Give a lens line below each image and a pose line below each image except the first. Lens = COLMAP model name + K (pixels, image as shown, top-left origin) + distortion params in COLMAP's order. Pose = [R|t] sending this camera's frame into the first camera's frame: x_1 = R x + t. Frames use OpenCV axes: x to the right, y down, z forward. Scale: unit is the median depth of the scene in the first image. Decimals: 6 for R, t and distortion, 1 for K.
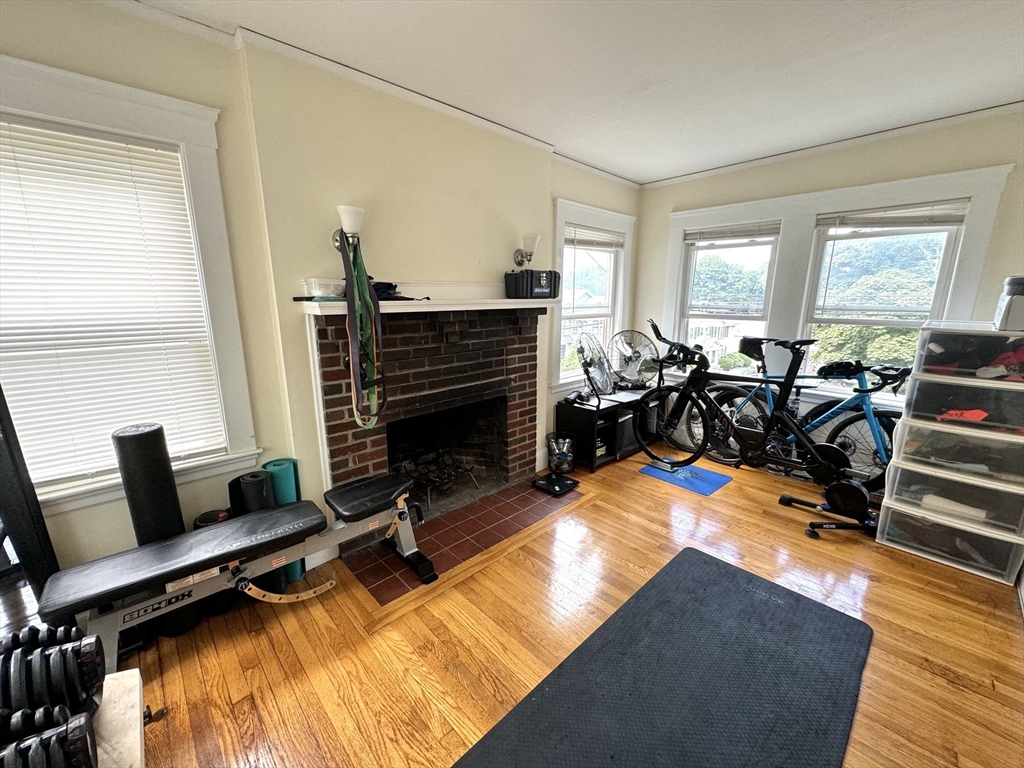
lens RADIAL K [[411.8, 0, 515.7], [0, 411.8, 381.2], [0, 0, 1]] dist [-0.002809, -0.000157]
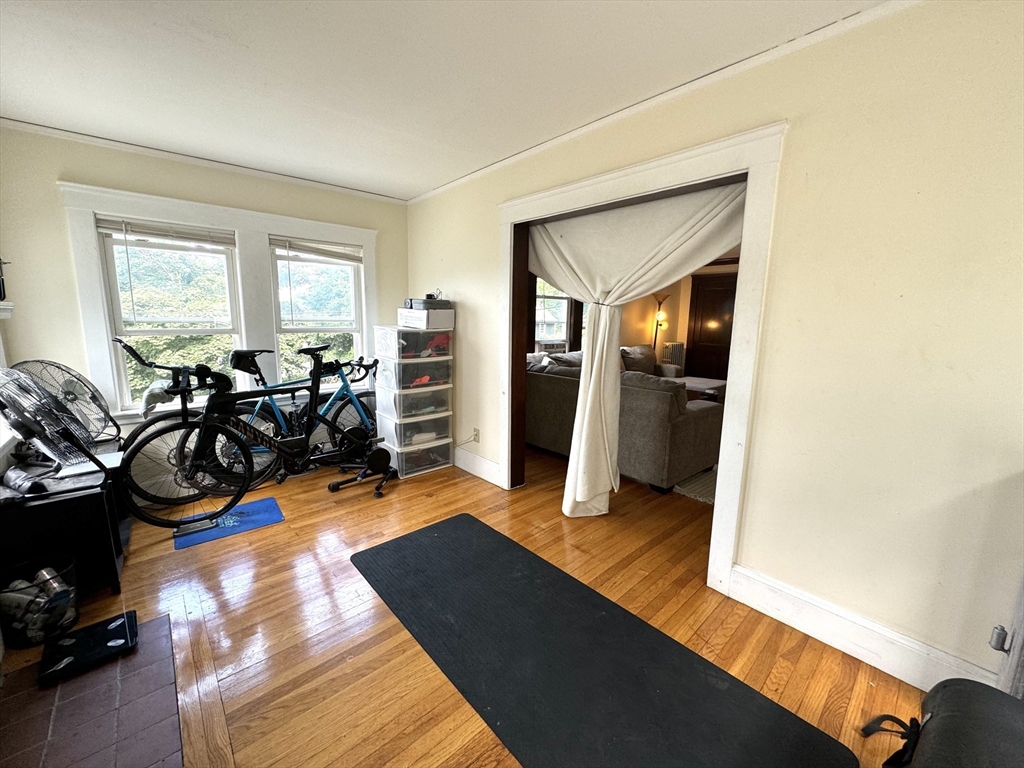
lens RADIAL K [[407.3, 0, 511.3], [0, 407.3, 383.0], [0, 0, 1]] dist [-0.002999, 0.000347]
pose [[0.031418, -0.157777, 0.986975, -0.445903], [0.195358, 0.969386, 0.148746, -0.069231], [-0.980229, 0.188140, 0.061279, 0.454391]]
